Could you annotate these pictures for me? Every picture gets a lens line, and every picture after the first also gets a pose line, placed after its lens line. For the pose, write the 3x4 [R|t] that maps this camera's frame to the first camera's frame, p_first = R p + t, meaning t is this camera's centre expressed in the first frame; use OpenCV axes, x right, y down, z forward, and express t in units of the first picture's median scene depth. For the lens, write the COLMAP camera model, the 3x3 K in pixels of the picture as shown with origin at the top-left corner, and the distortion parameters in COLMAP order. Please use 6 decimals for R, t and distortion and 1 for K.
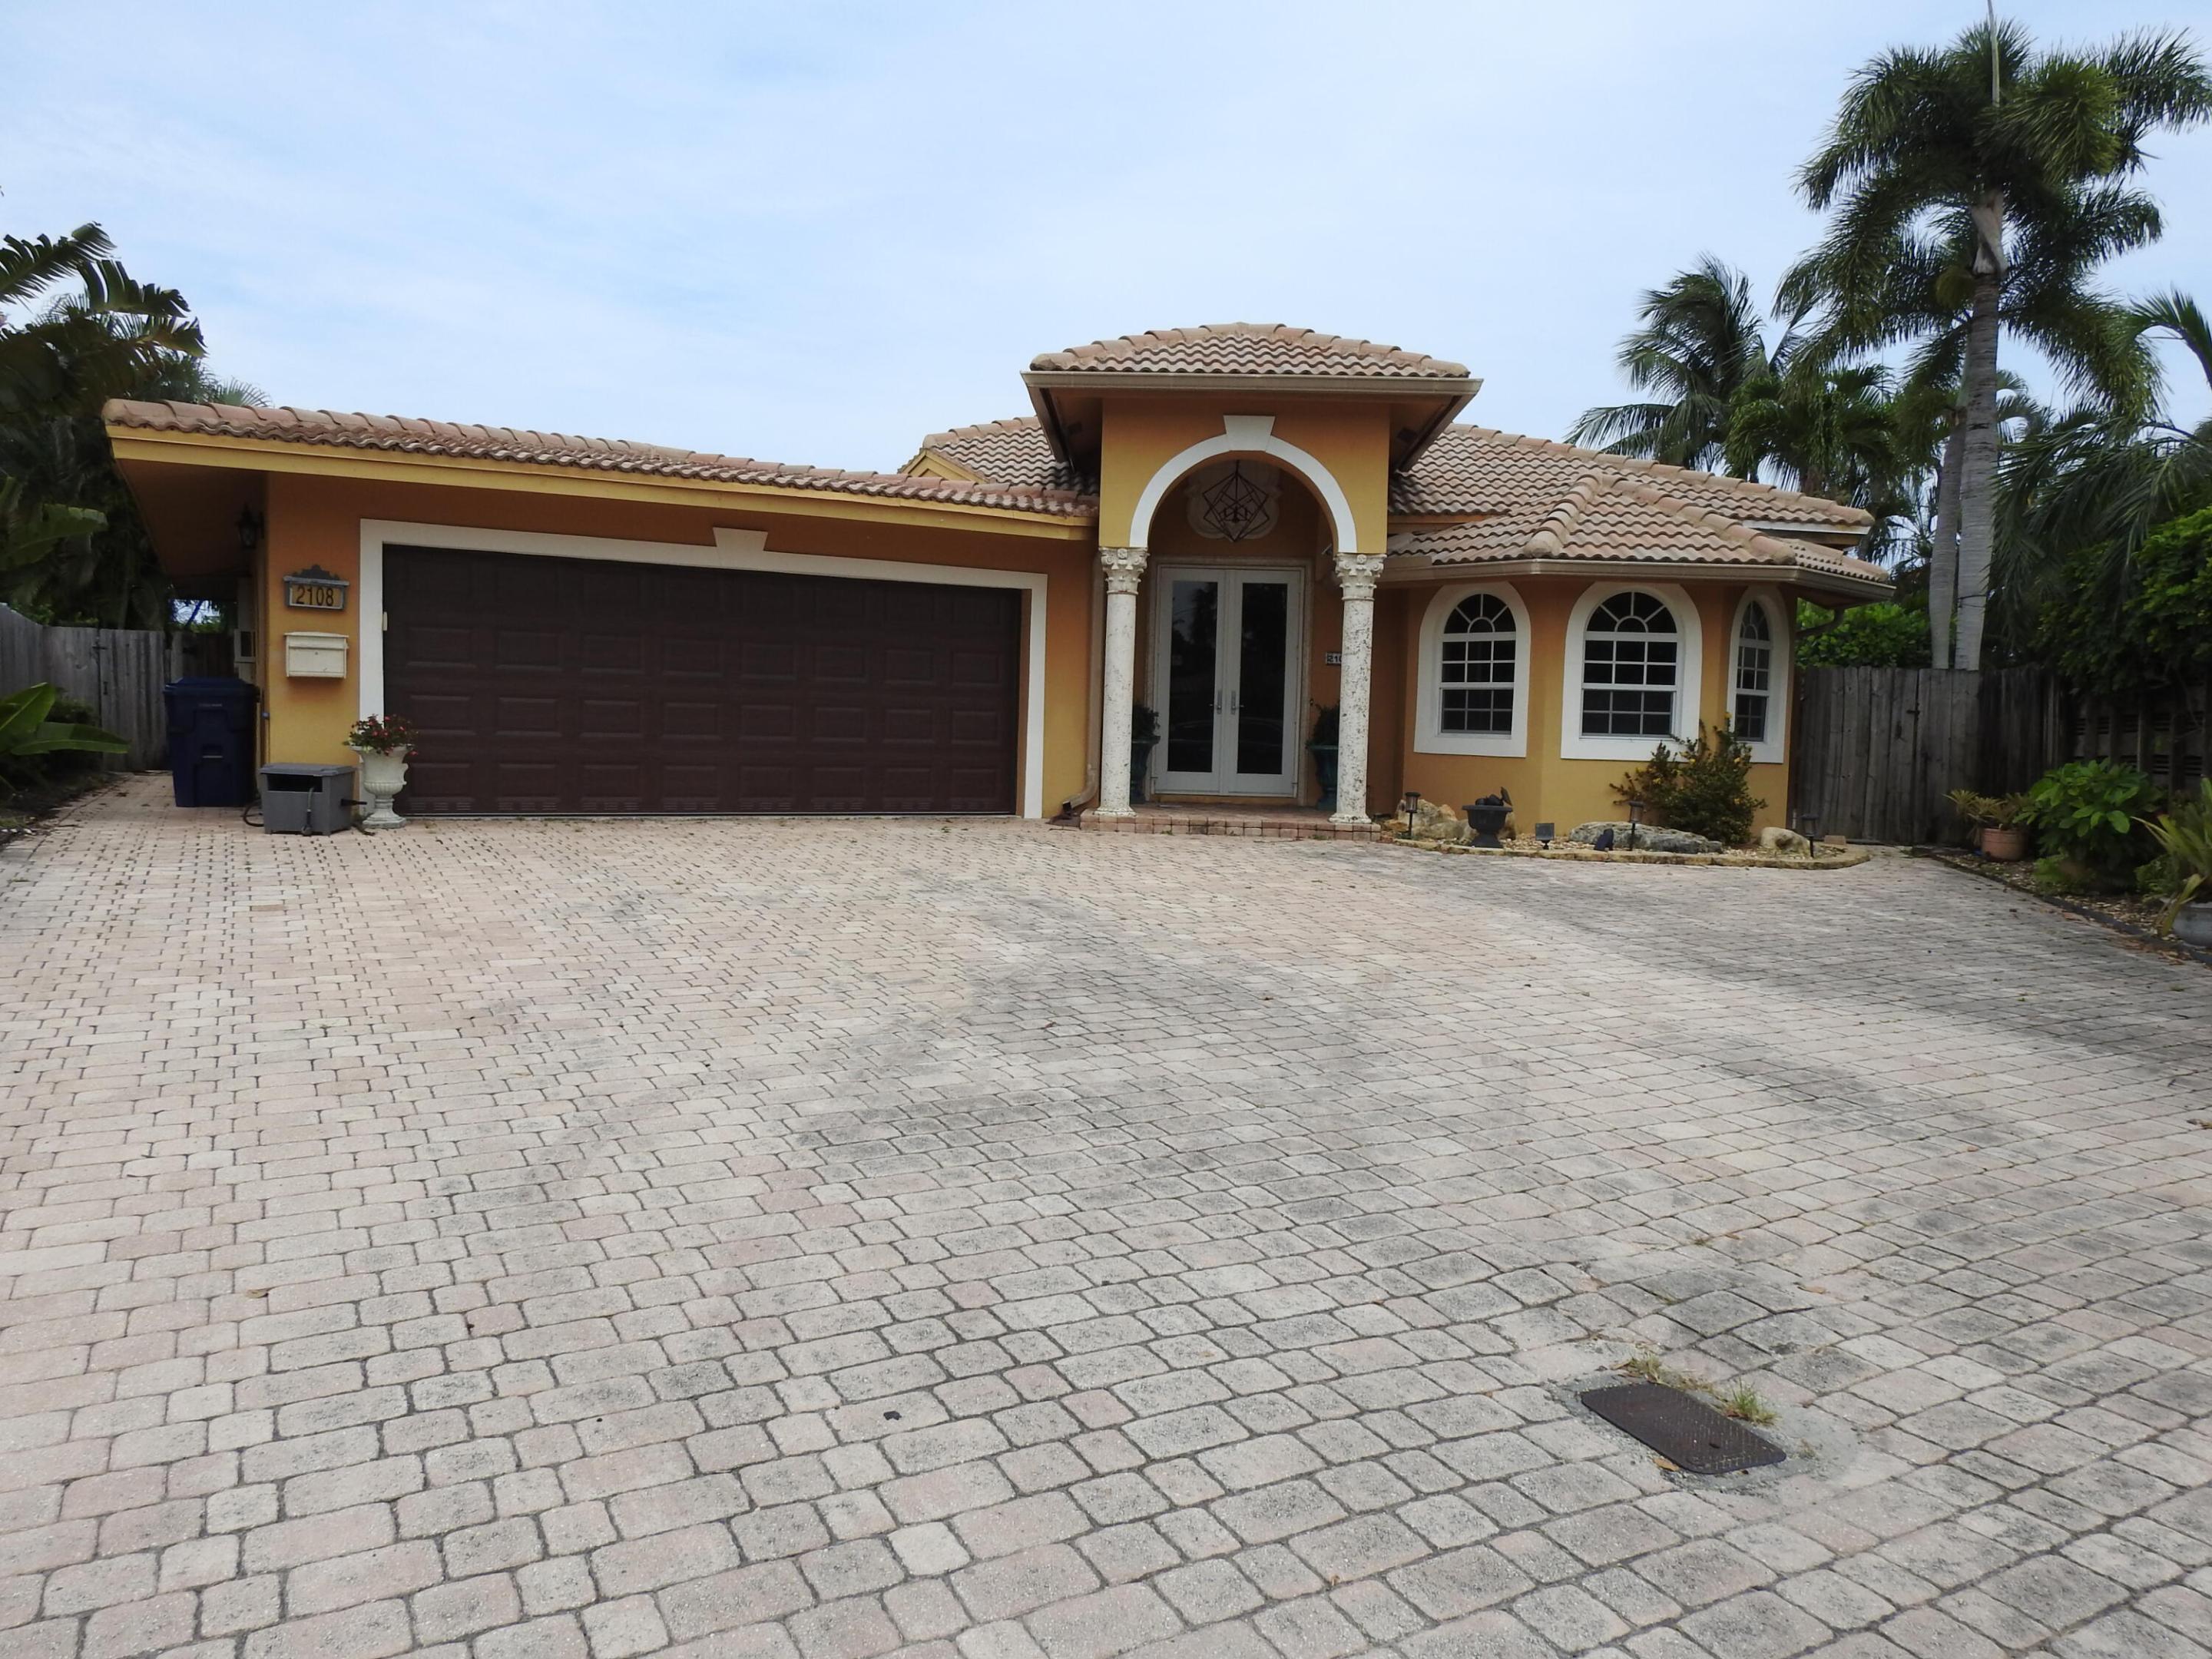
lens RADIAL K [[1593.9, 0, 1114.6], [0, 1593.9, 827.1], [0, 0, 1]] dist [-0.001149, 0.004798]
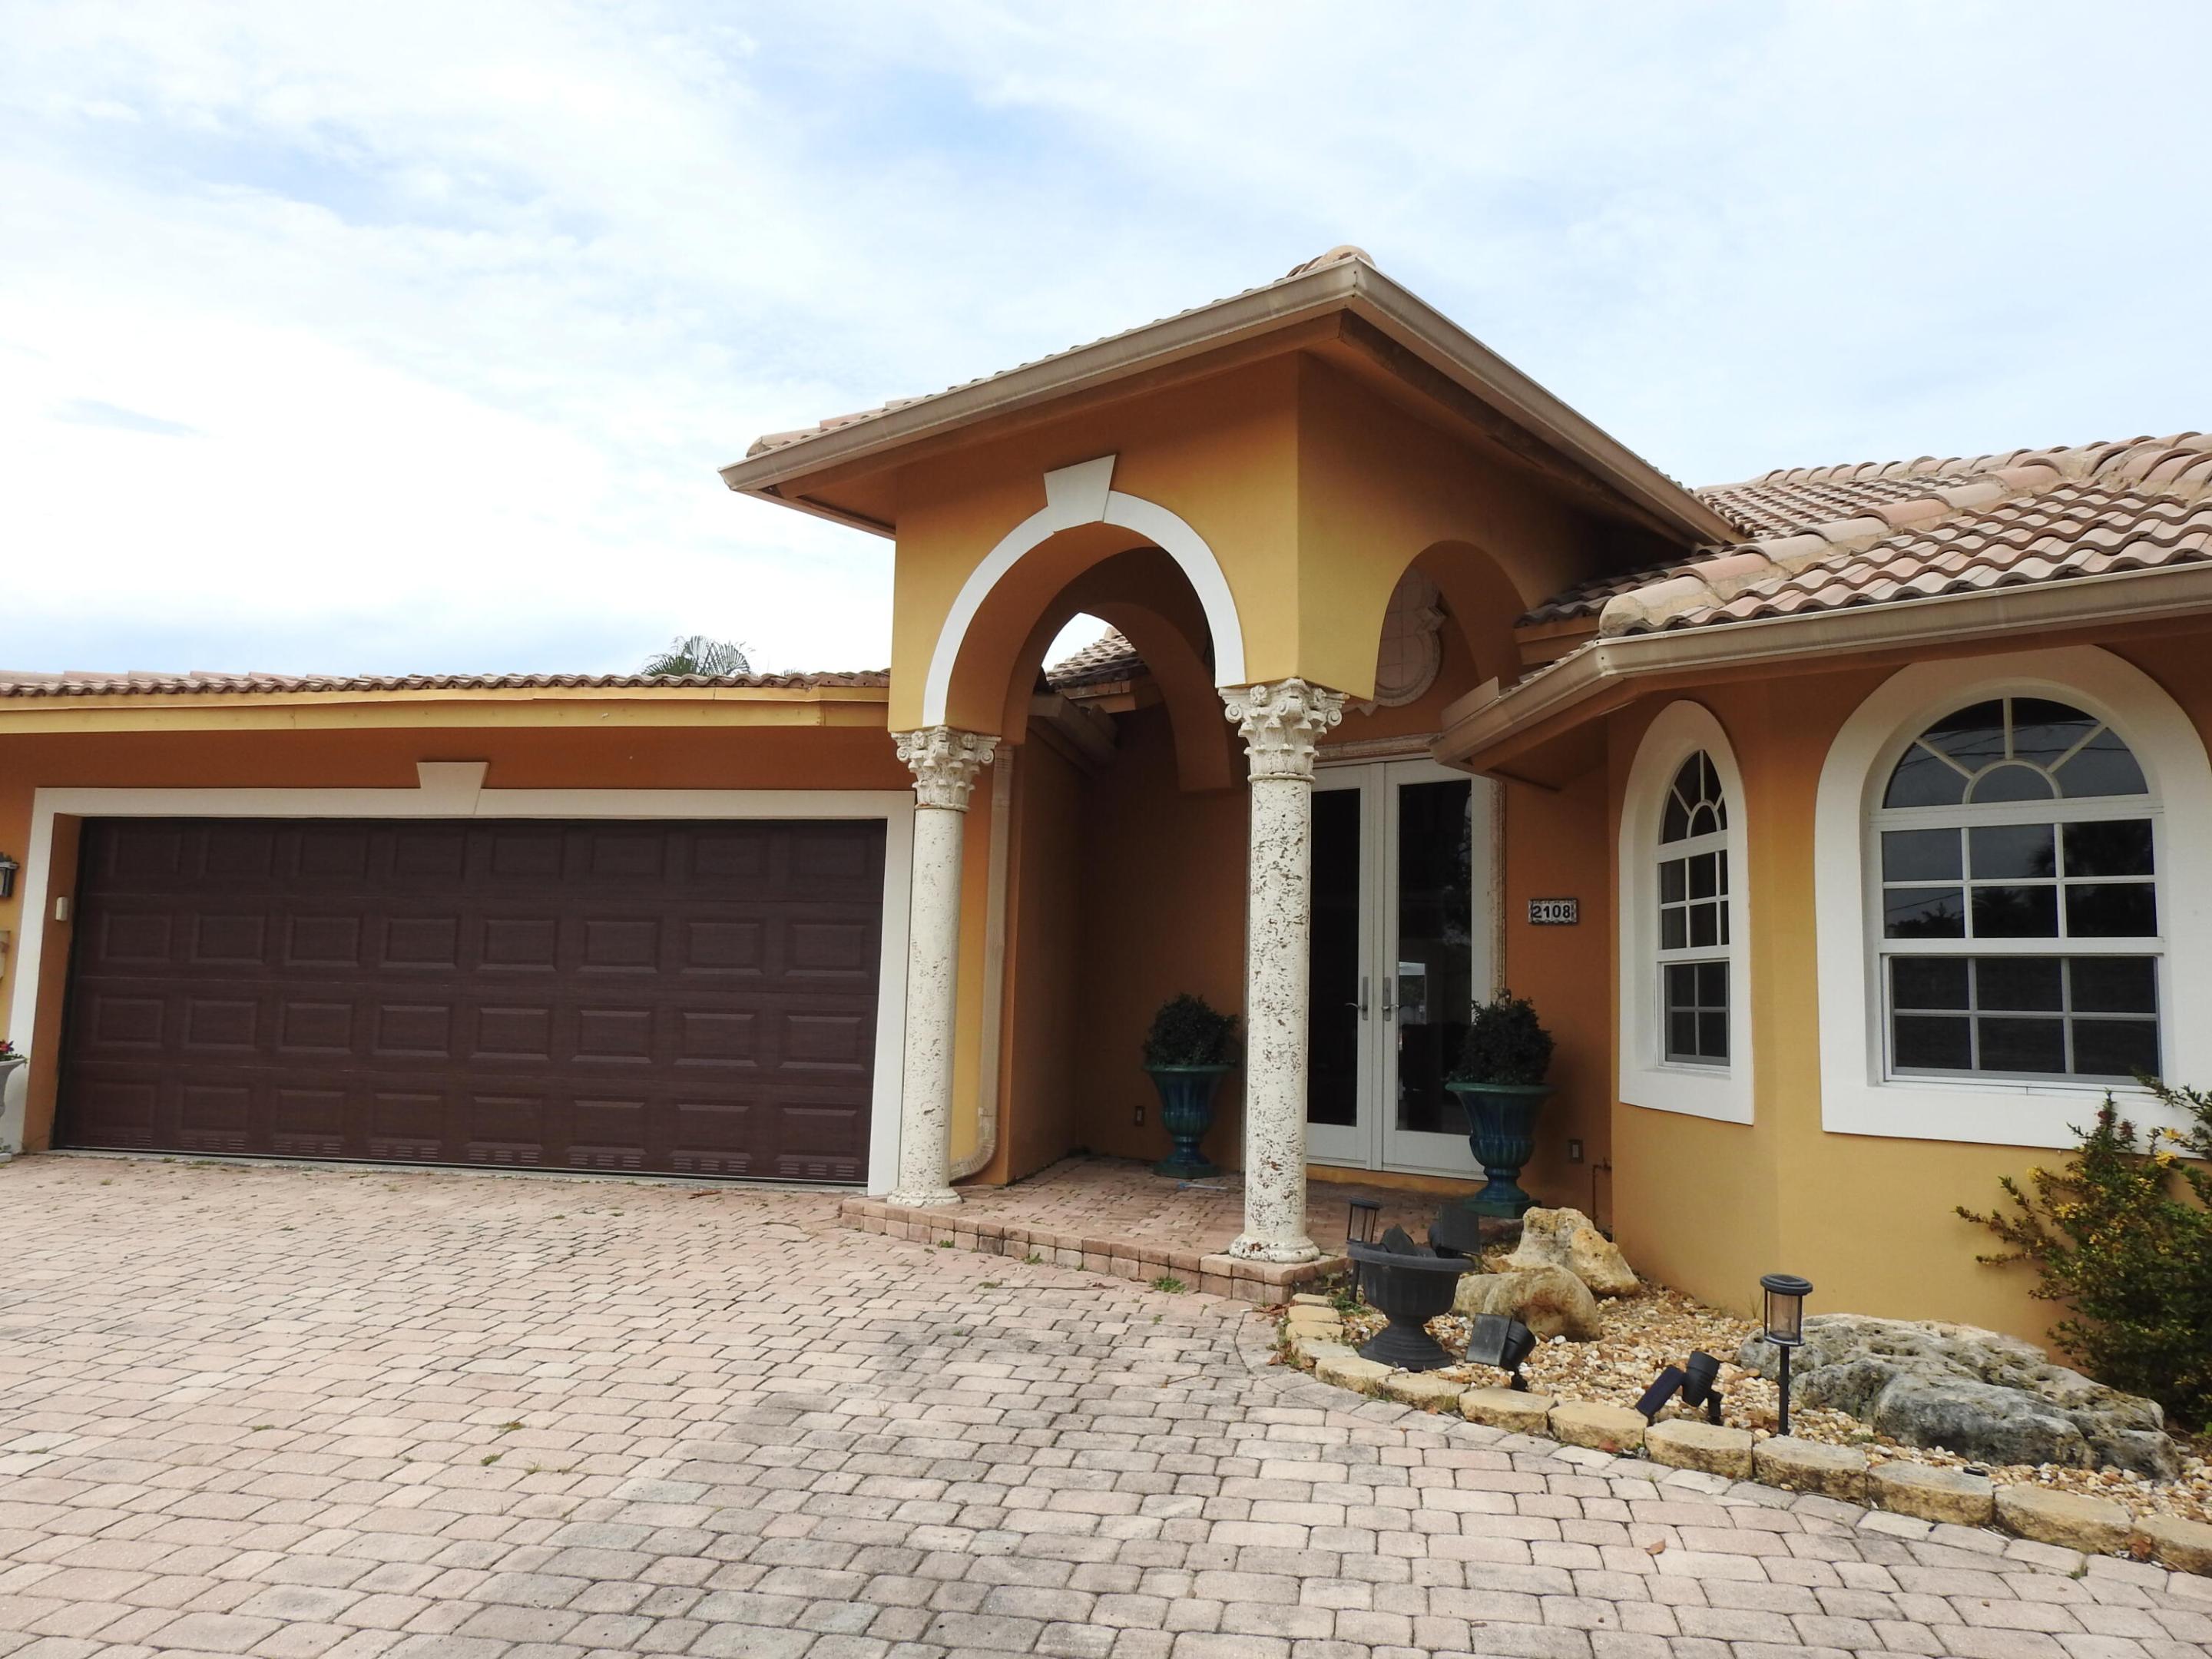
lens RADIAL K [[1593.9, 0, 1103.6], [0, 1593.9, 834.6], [0, 0, 1]] dist [-0.001149, 0.004798]
pose [[0.779177, -0.073836, -0.622439, 0.396500], [-0.043194, 0.984352, -0.170839, -0.040916], [0.625313, 0.160000, 0.763795, 0.583052]]
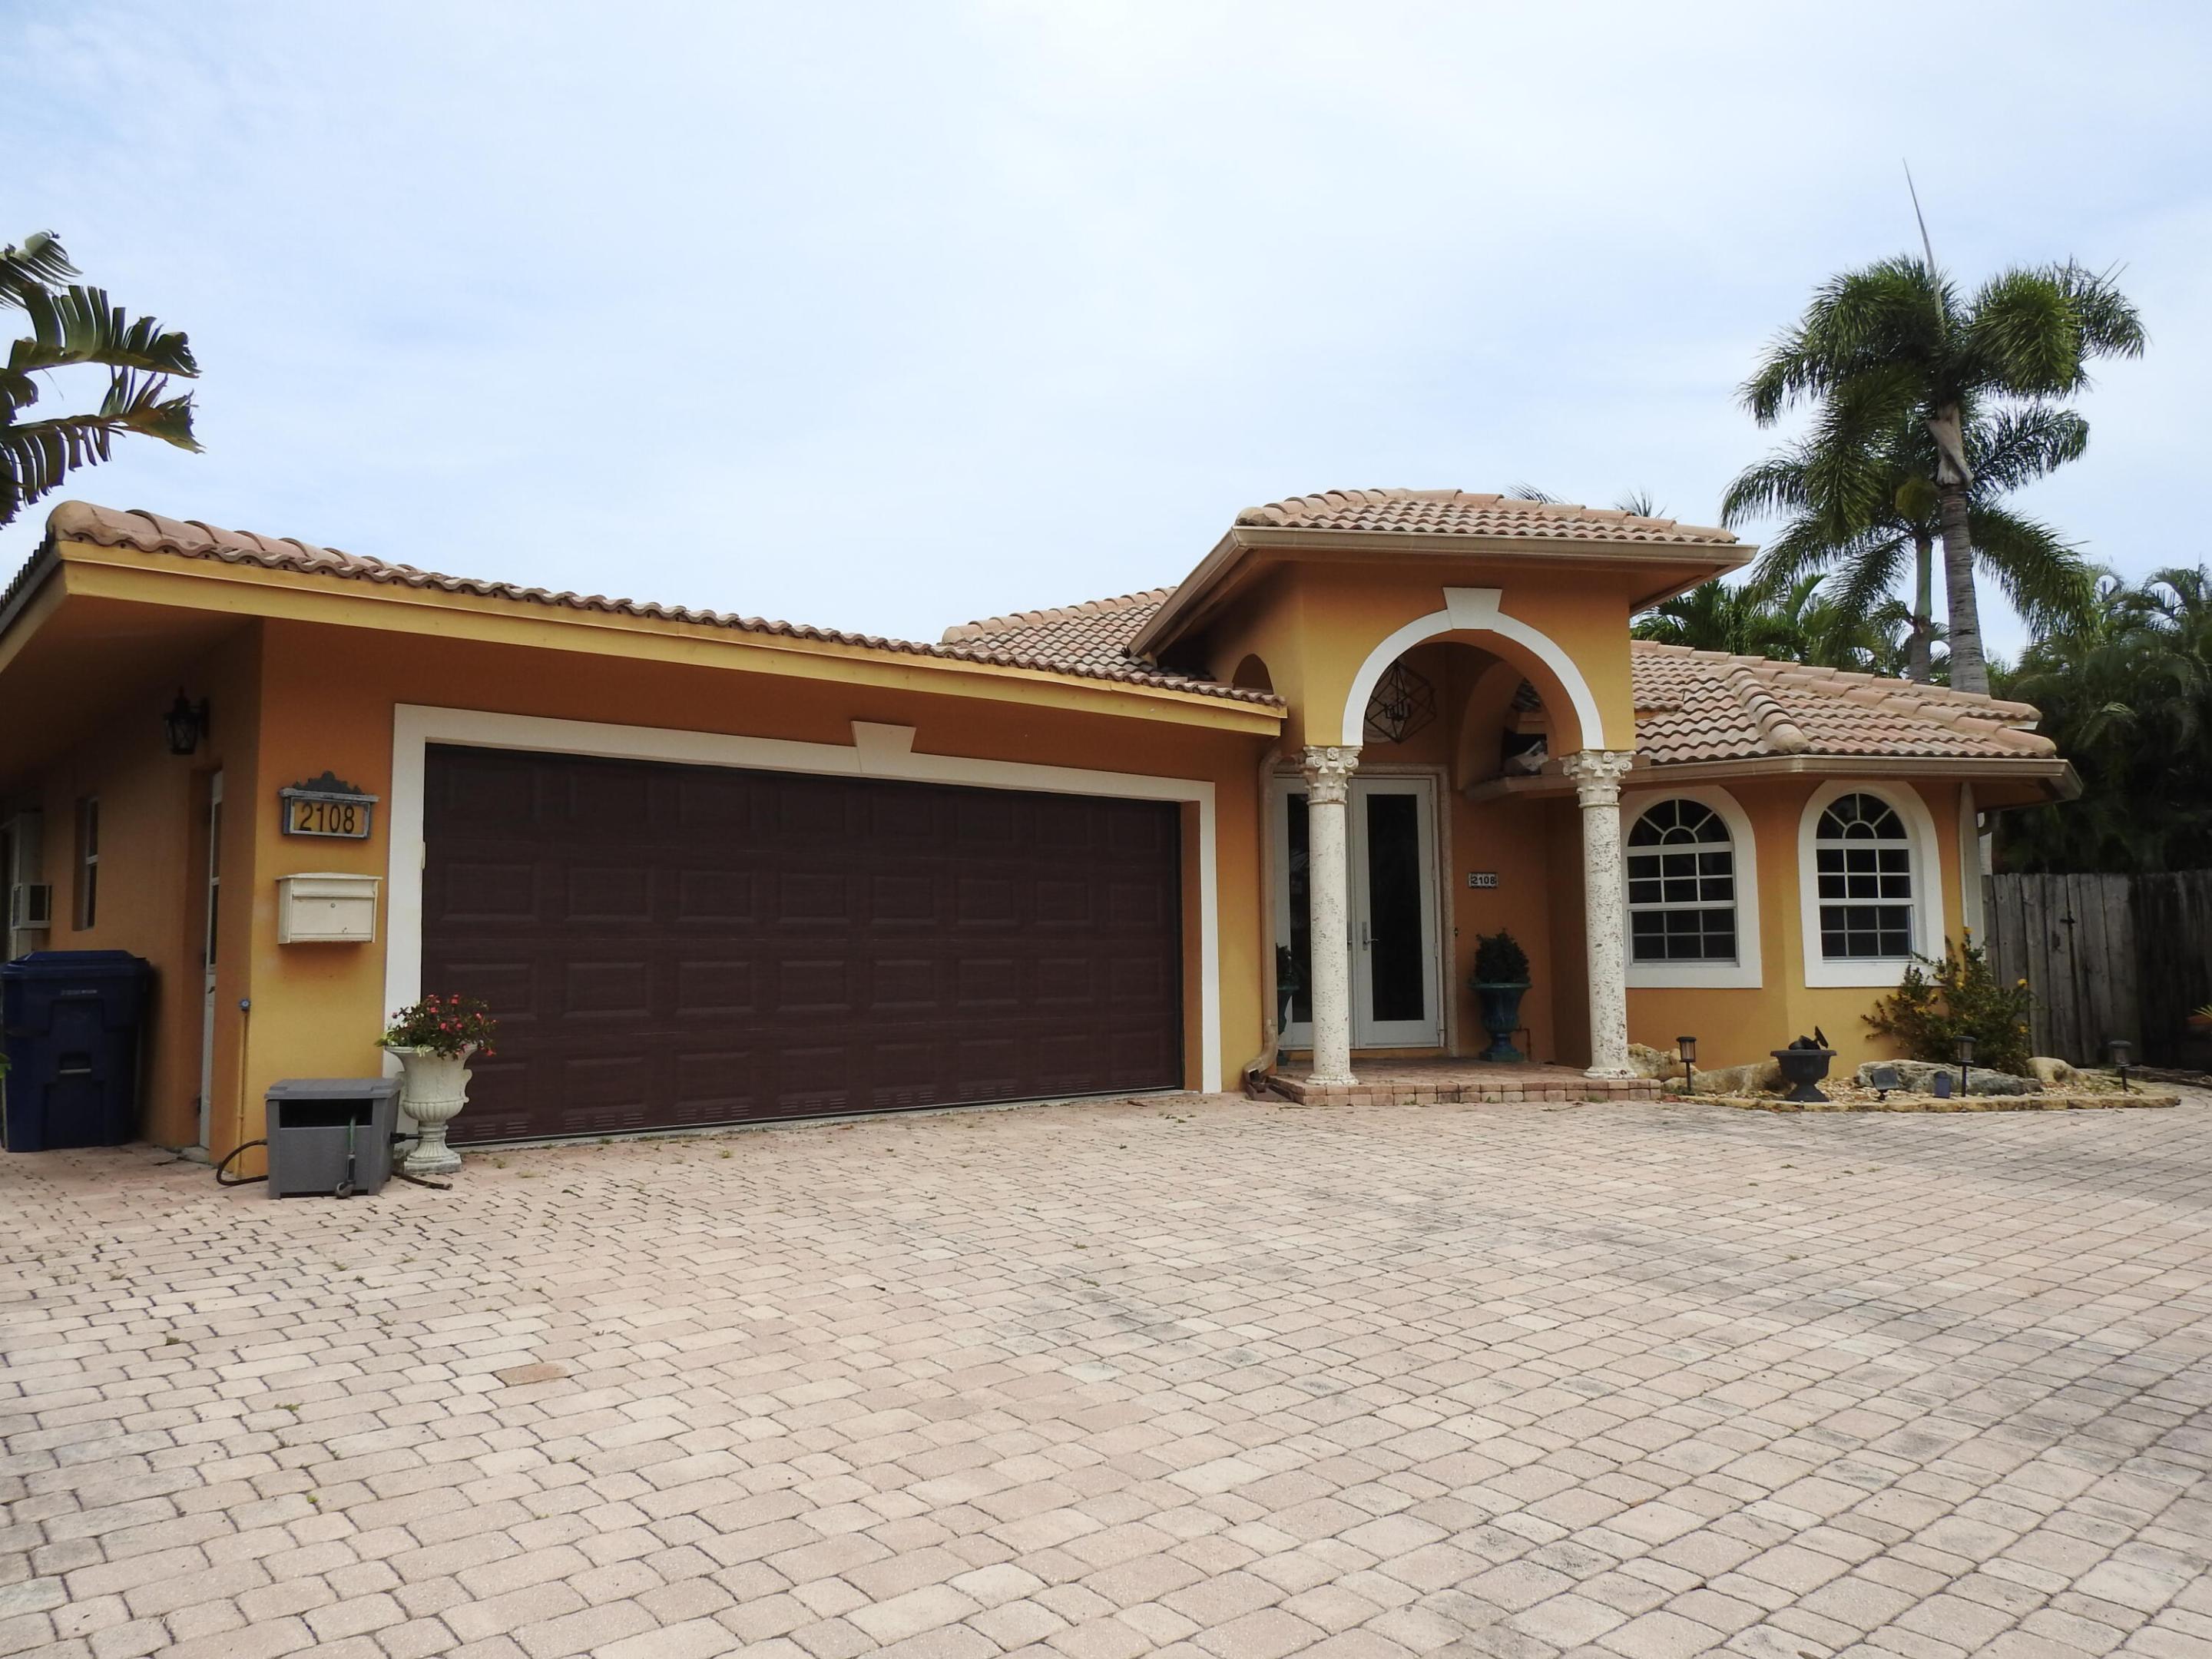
lens RADIAL K [[1593.9, 0, 1112.3], [0, 1593.9, 831.1], [0, 0, 1]] dist [-0.001149, 0.004798]
pose [[0.977557, -0.020536, 0.209669, -0.261222], [0.050823, 0.988832, -0.140101, -0.025599], [-0.204451, 0.147613, 0.967683, 0.243274]]
